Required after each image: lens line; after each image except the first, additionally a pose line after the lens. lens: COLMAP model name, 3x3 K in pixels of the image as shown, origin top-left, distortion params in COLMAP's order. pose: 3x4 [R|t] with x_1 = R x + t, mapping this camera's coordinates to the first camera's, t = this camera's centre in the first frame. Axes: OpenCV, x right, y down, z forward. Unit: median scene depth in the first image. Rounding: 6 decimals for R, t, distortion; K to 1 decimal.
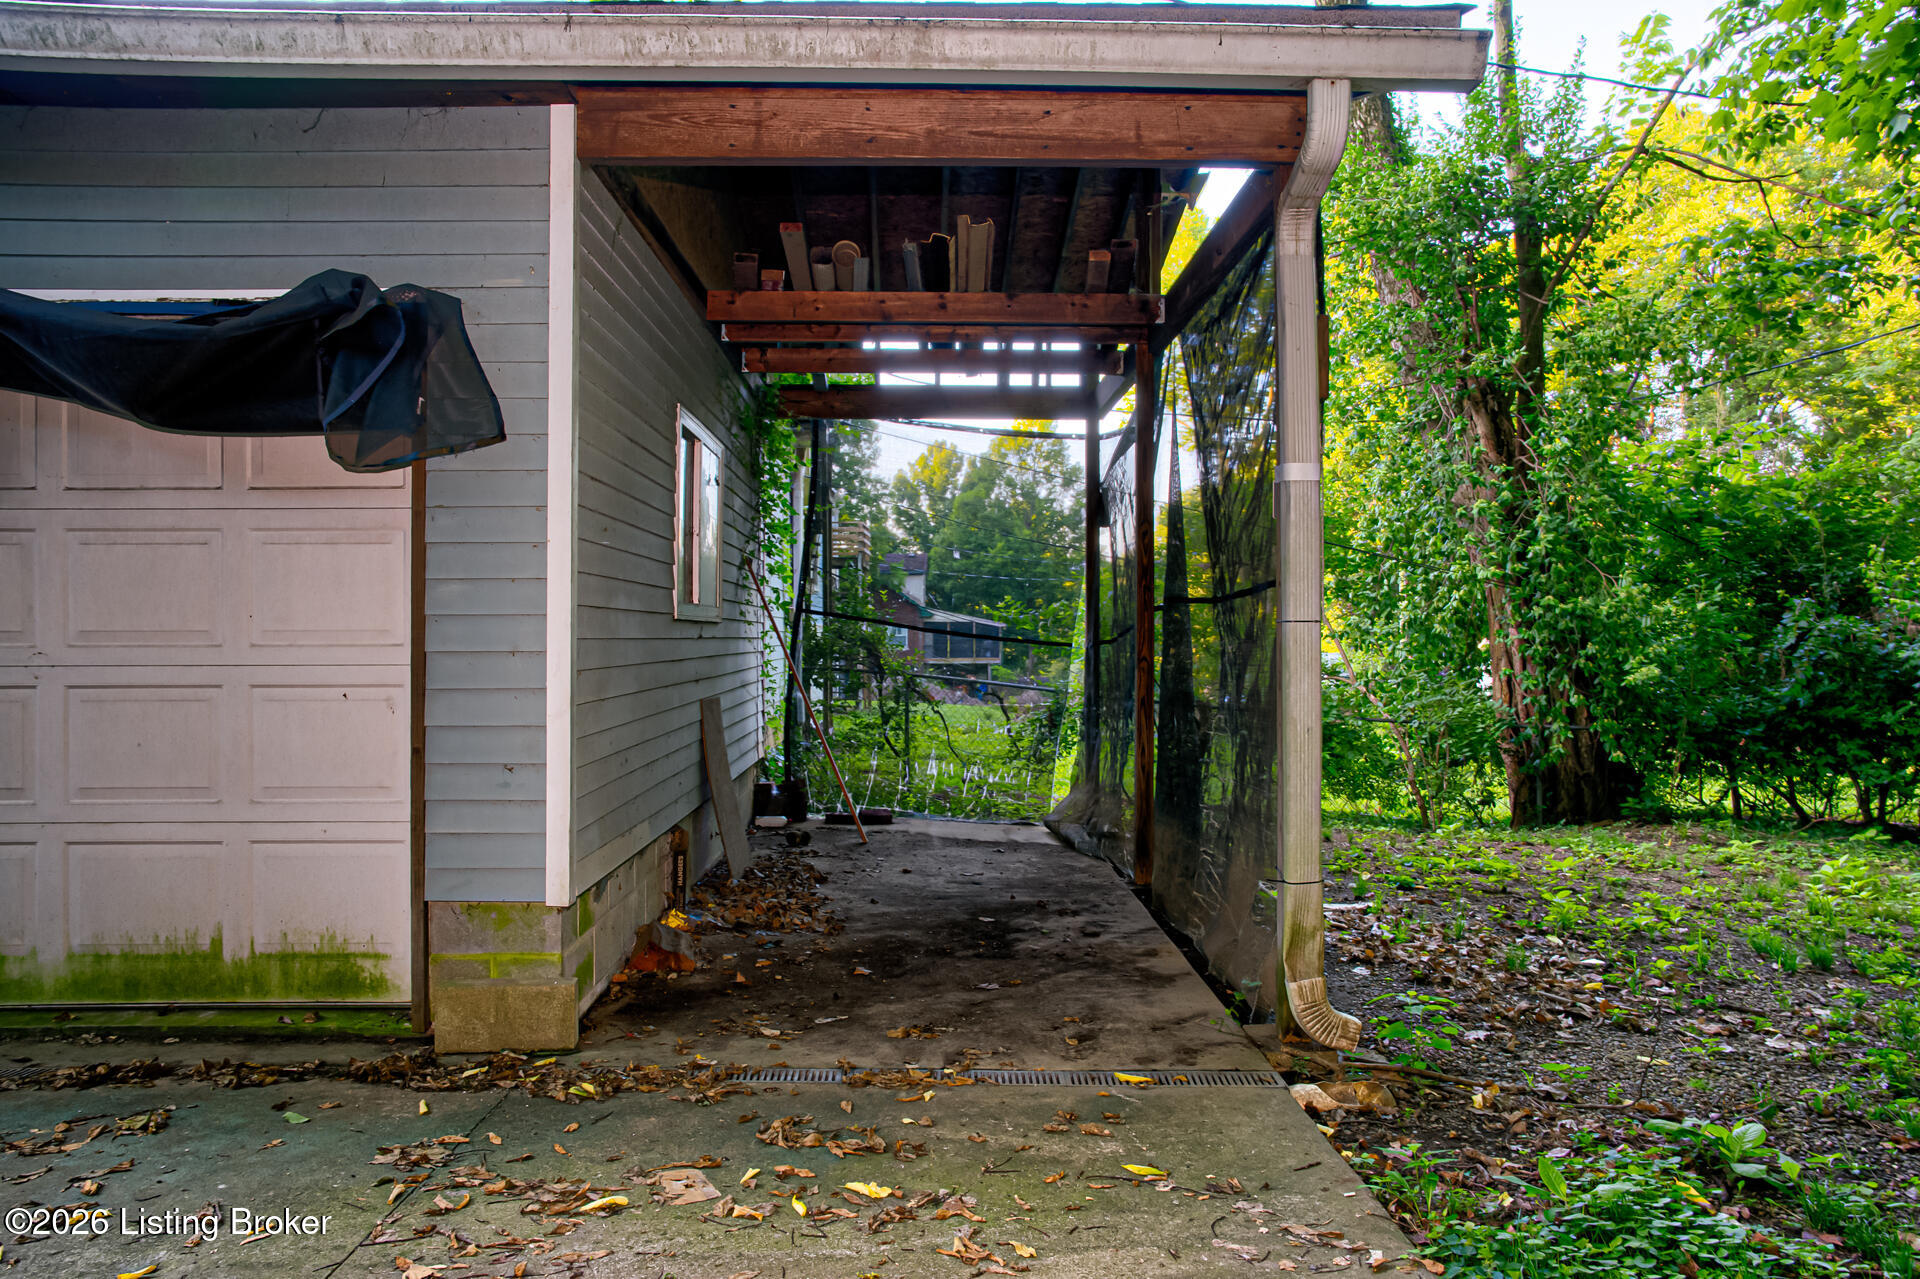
lens RADIAL K [[1309.1, 0, 950.7], [0, 1309.1, 637.1], [0, 0, 1]] dist [-0.052850, 0.039883]
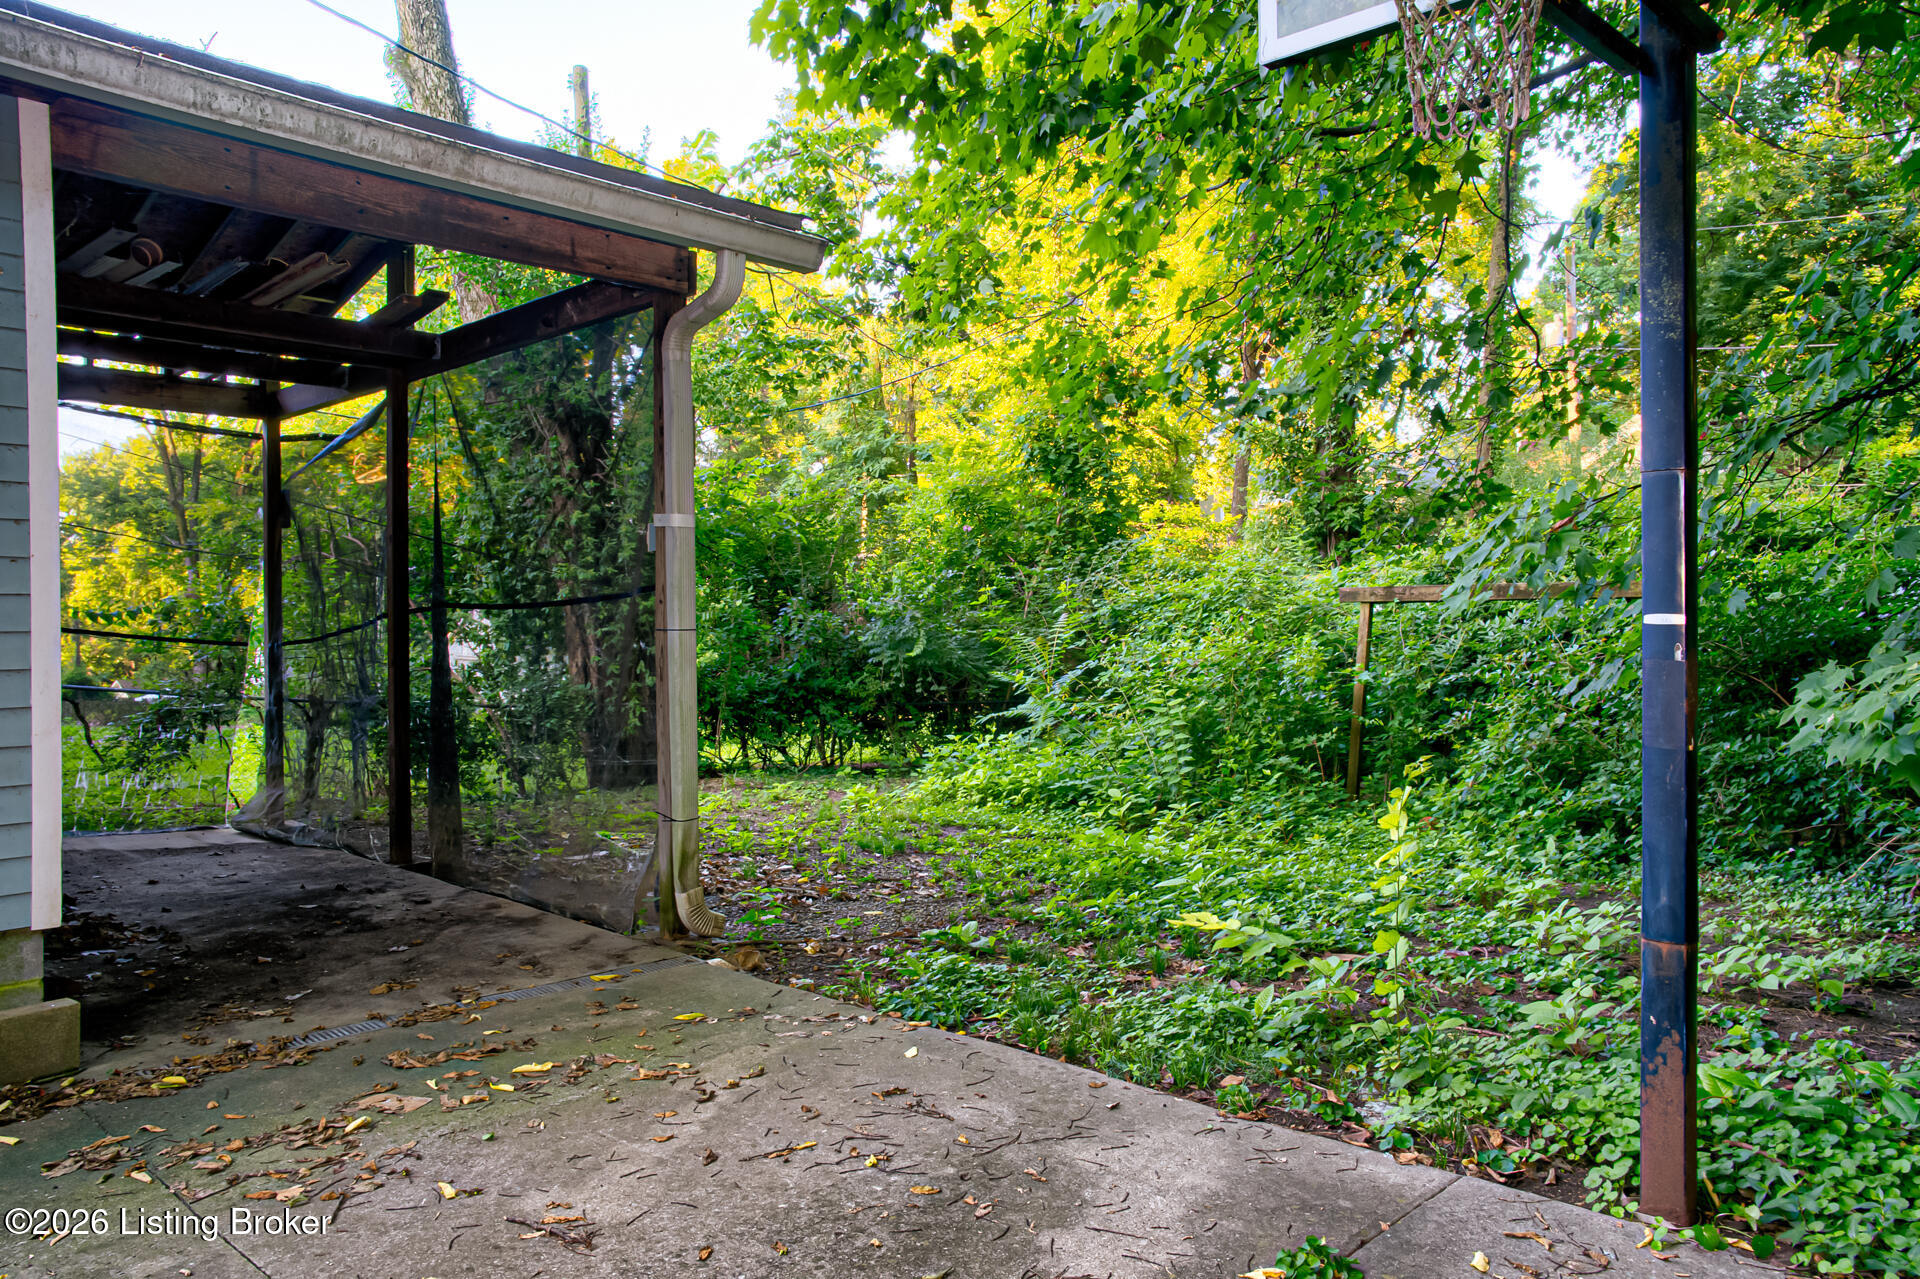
lens RADIAL K [[1309.1, 0, 957.2], [0, 1309.1, 643.9], [0, 0, 1]] dist [-0.052850, 0.039883]
pose [[0.703523, -0.019513, 0.710404, -0.562330], [0.007779, 0.999775, 0.019758, -0.023576], [-0.710630, -0.008373, 0.703516, -0.188588]]
